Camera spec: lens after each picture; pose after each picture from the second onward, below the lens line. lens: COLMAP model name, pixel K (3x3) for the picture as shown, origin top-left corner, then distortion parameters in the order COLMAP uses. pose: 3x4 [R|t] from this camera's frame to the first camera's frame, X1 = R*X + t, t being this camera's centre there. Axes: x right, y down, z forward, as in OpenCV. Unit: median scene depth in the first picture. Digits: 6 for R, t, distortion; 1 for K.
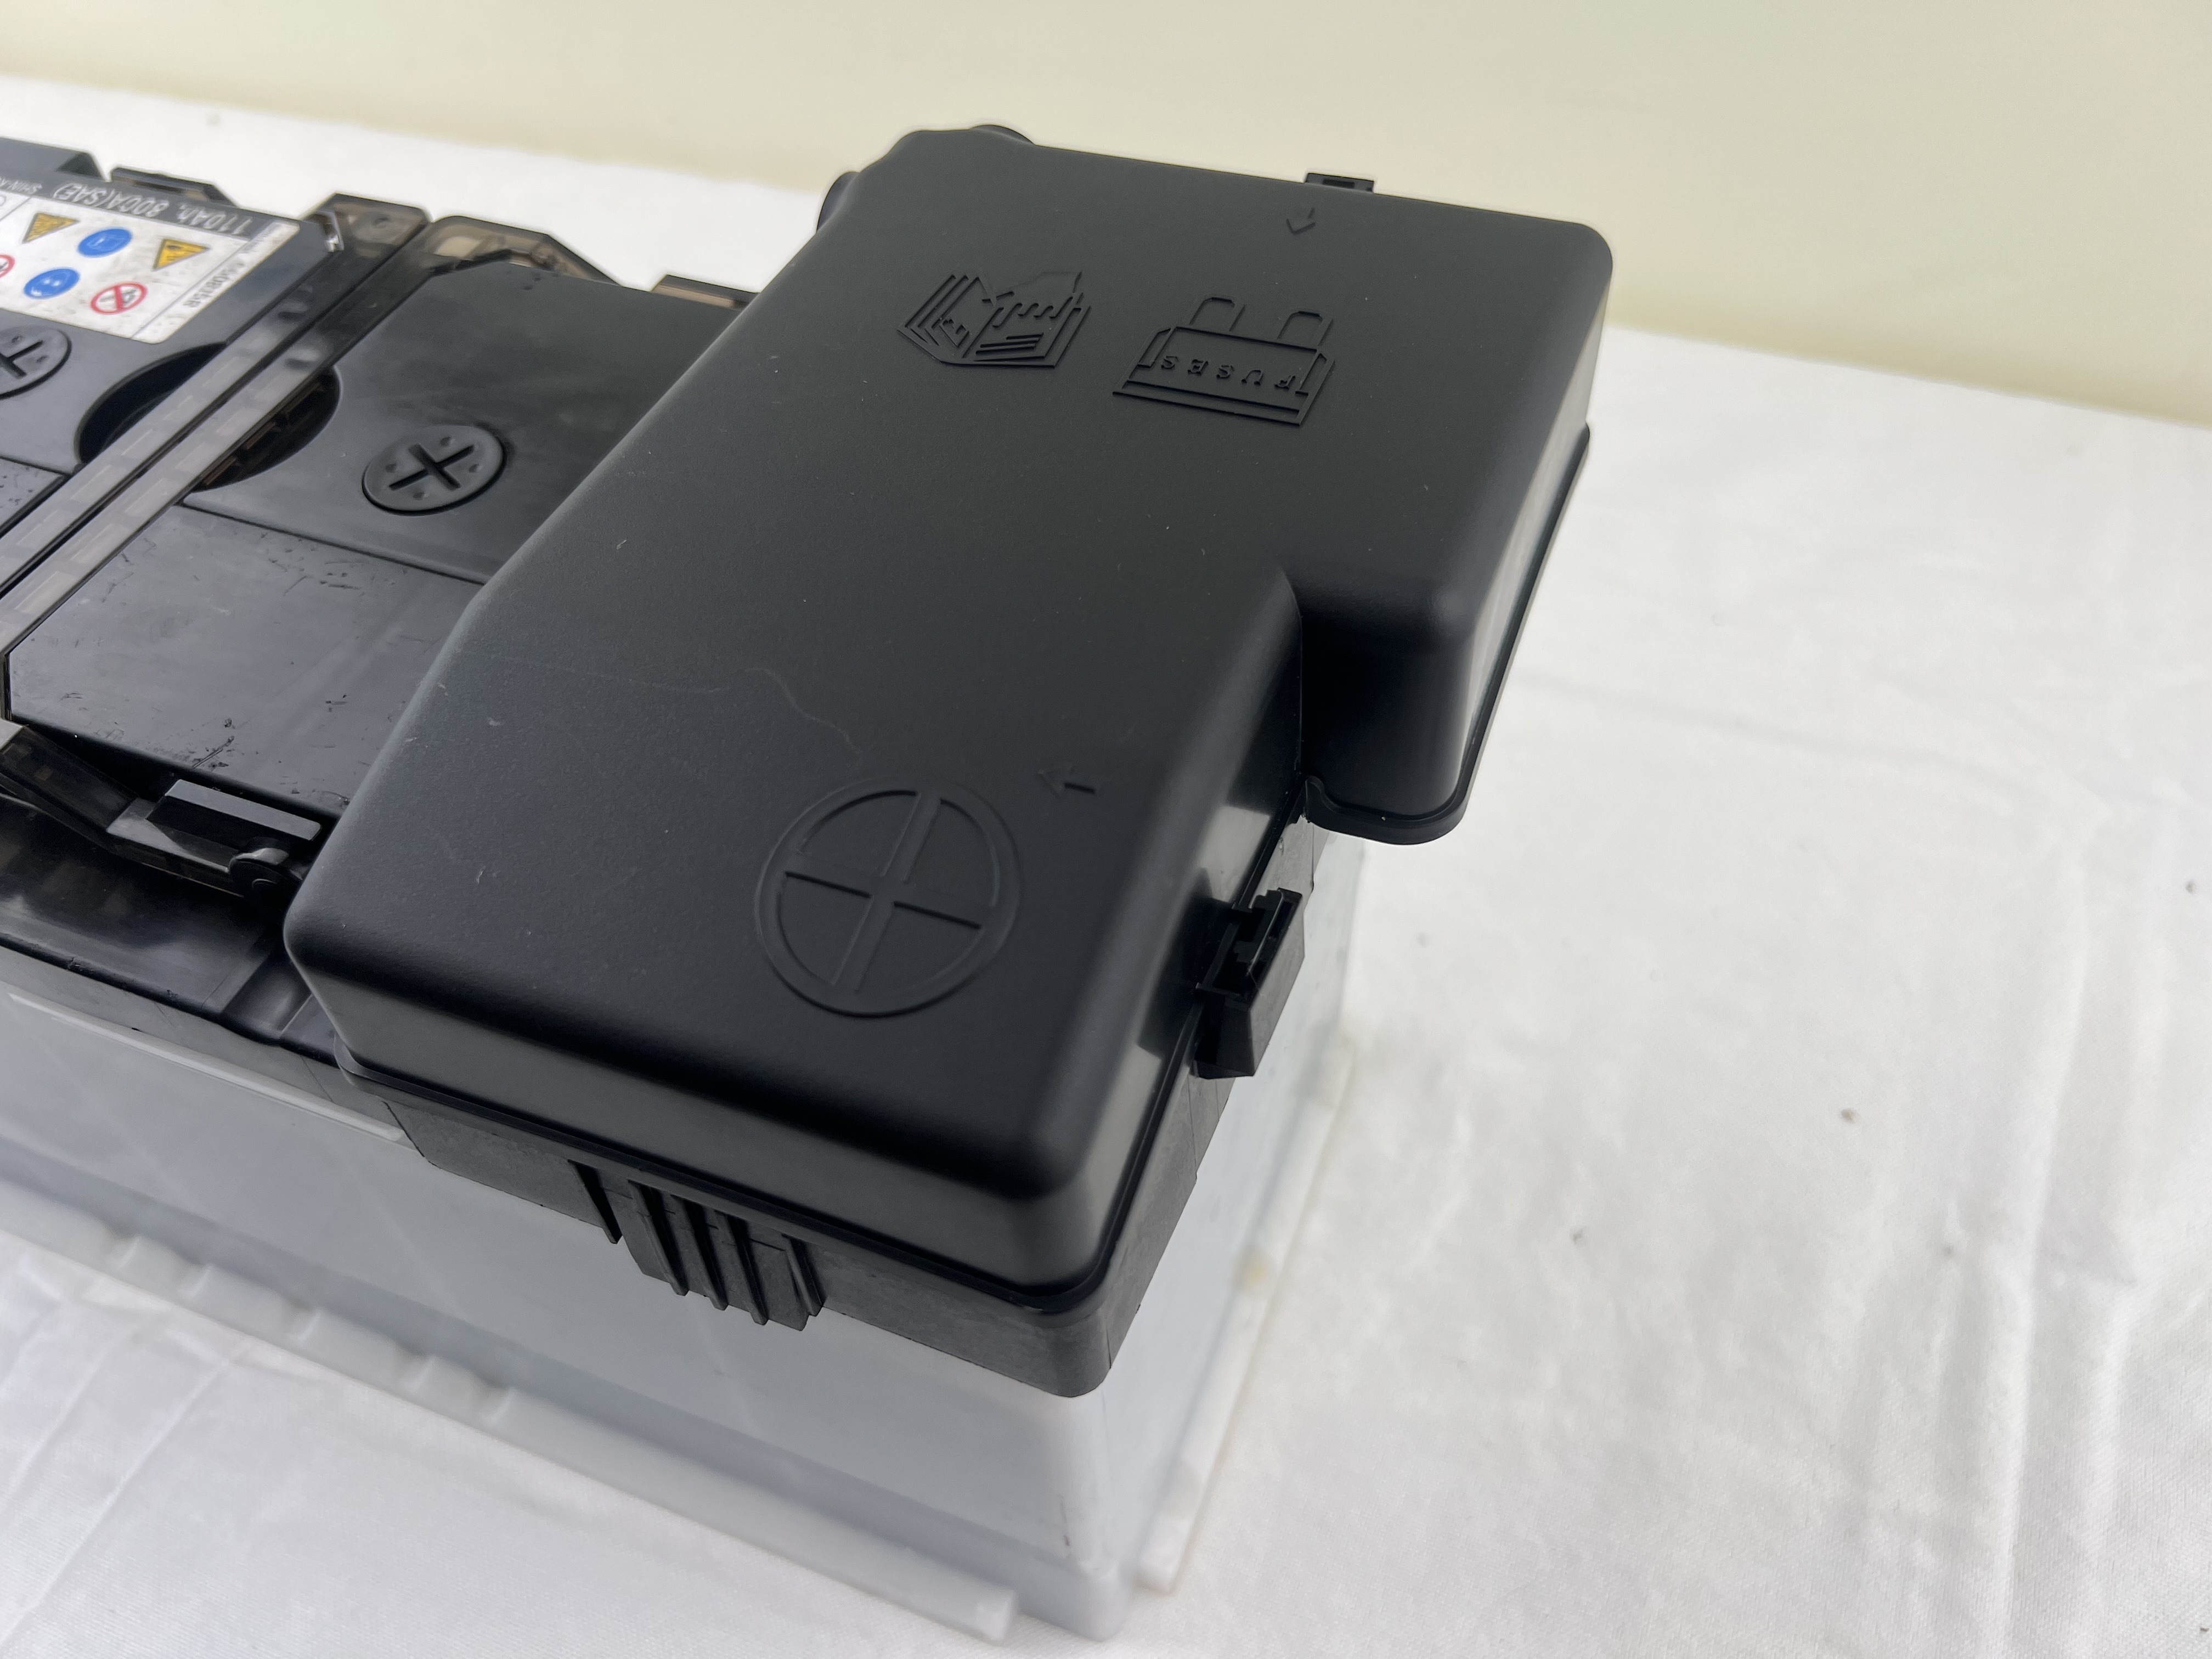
lens RADIAL K [[1767.7, 0, 1098.1], [0, 1767.7, 871.0], [0, 0, 1]] dist [0.038117, -0.078966]
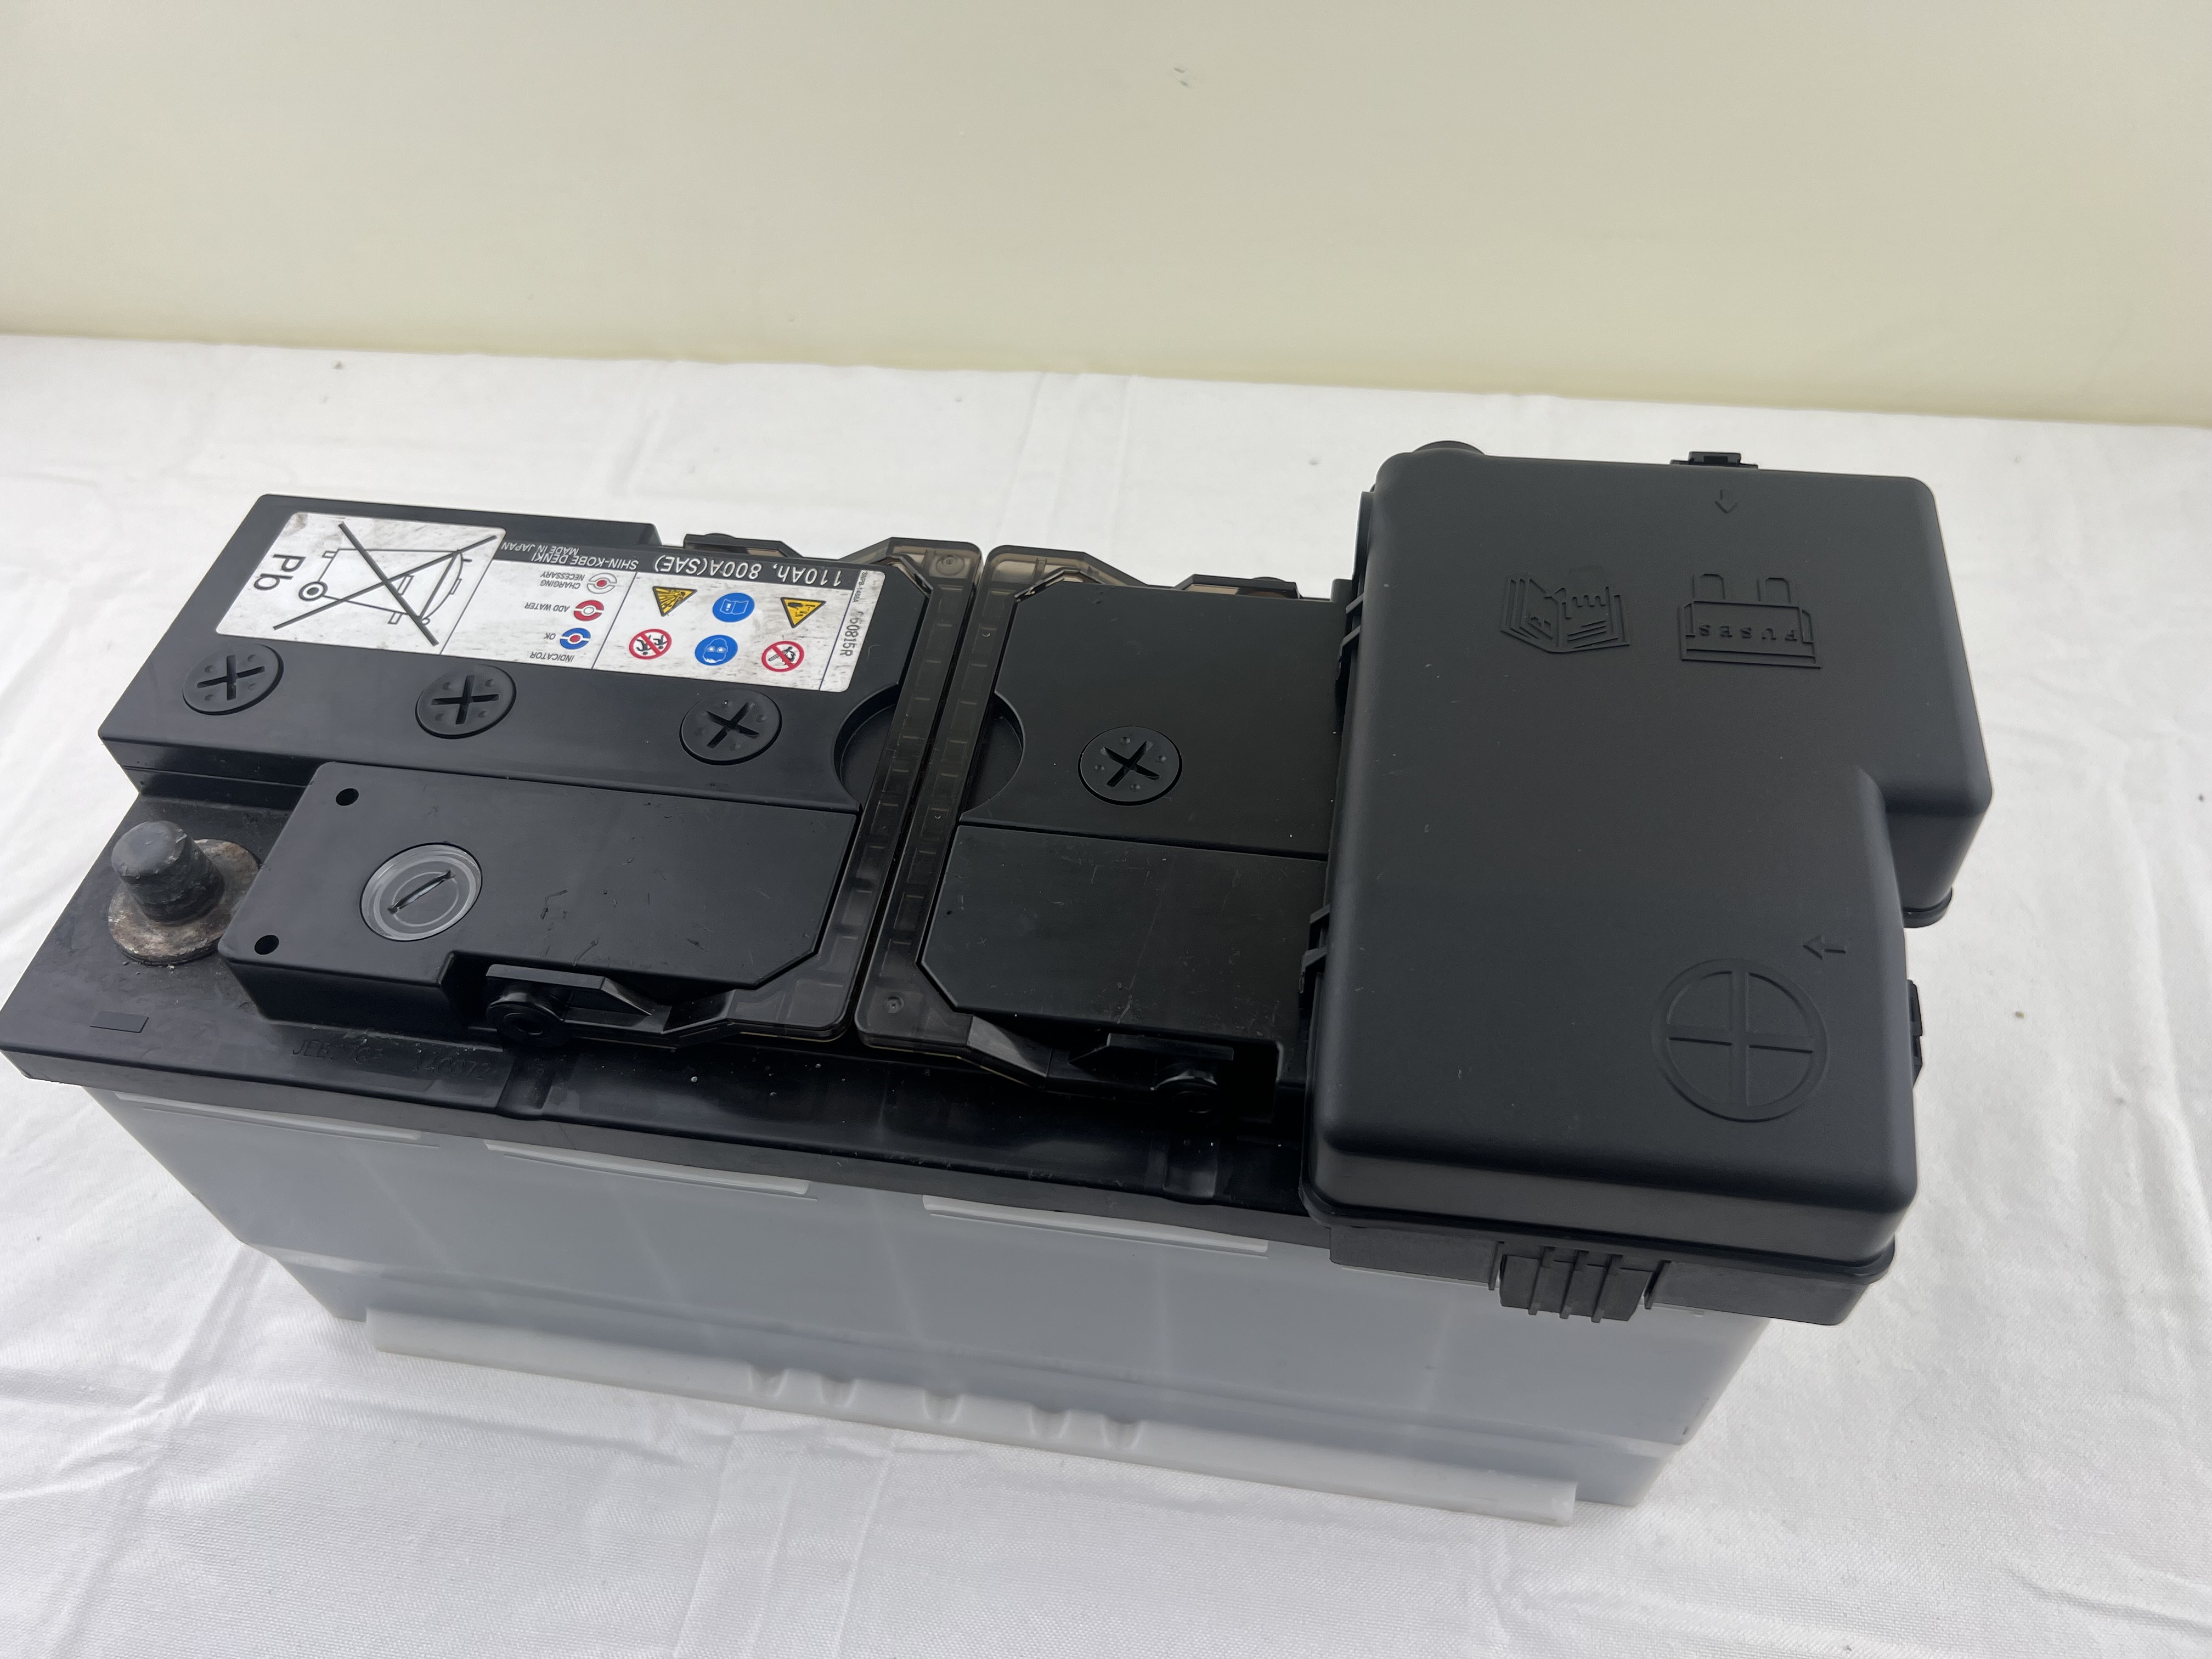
lens RADIAL K [[1794.6, 0, 1058.0], [0, 1794.6, 853.8], [0, 0, 1]] dist [0.054840, -0.081872]
pose [[0.975649, -0.175091, 0.132107, -0.533667], [0.171901, 0.984483, 0.035265, -0.186038], [-0.136231, -0.011697, 0.990608, -0.311771]]
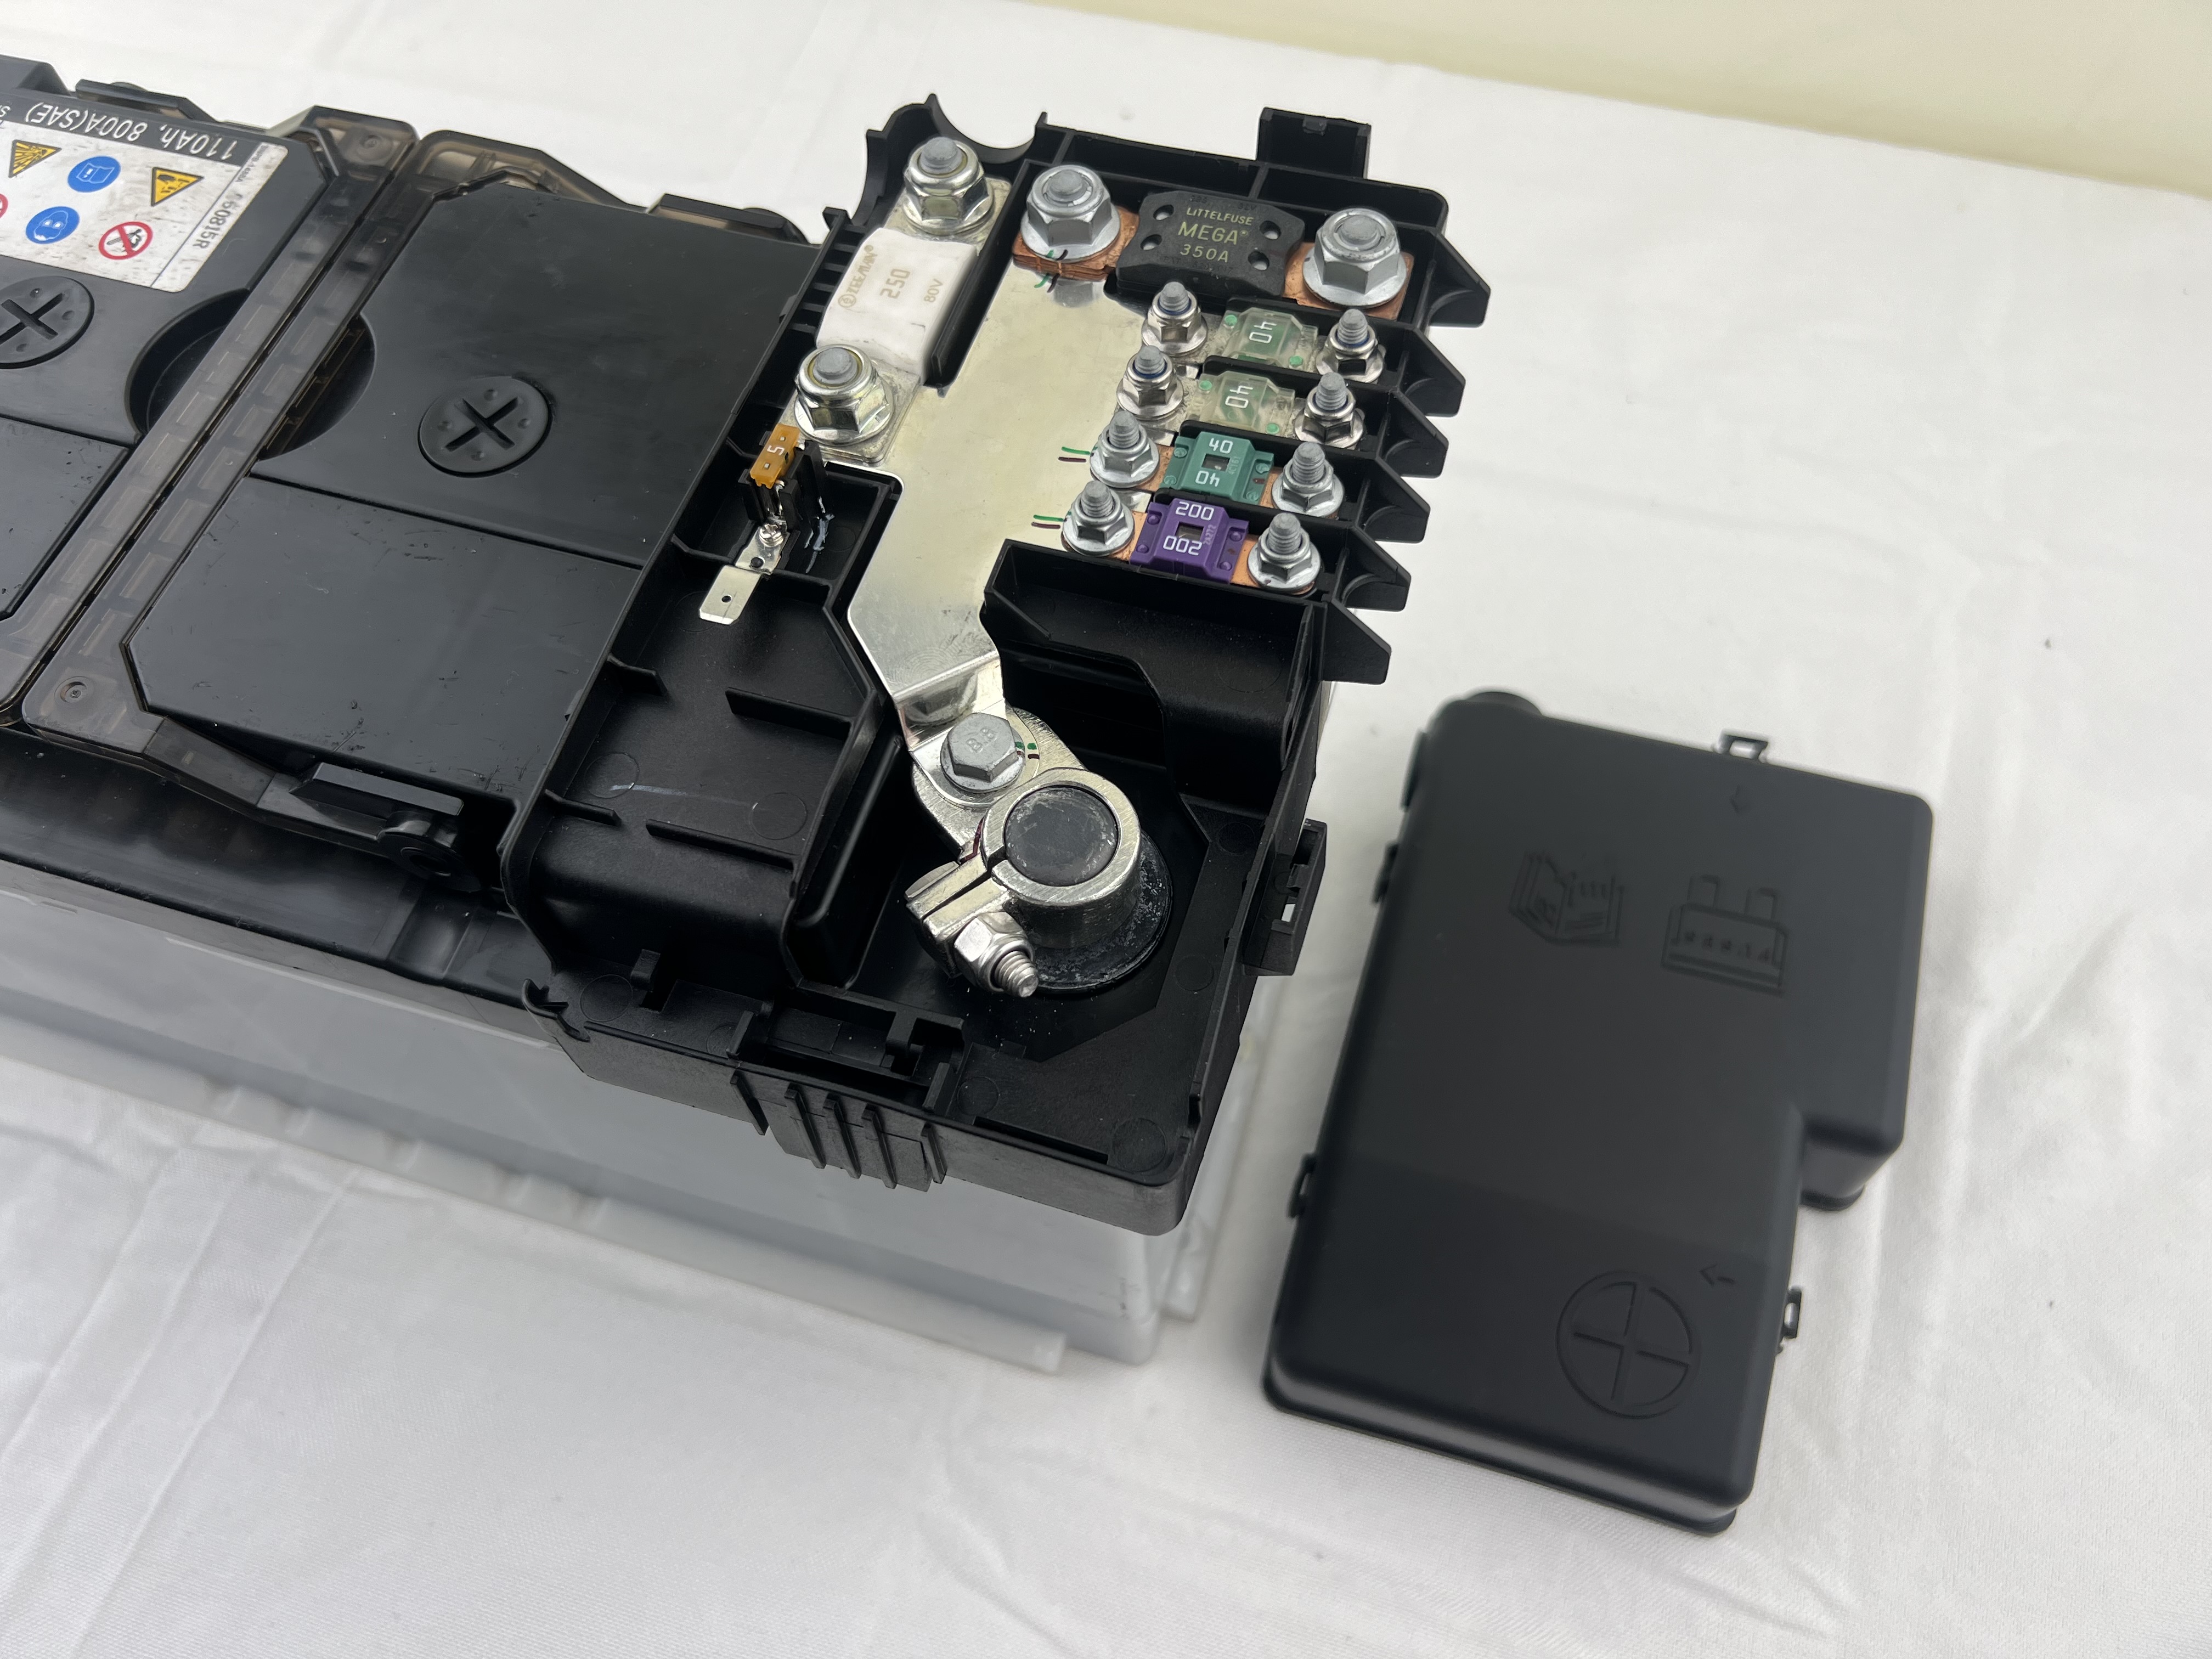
lens RADIAL K [[1767.7, 0, 1098.1], [0, 1767.7, 871.0], [0, 0, 1]] dist [0.038117, -0.078966]
pose [[0.996114, -0.066916, 0.057272, -0.072339], [0.054545, 0.979202, 0.195418, -0.130275], [-0.069157, -0.191534, 0.979046, -0.107990]]
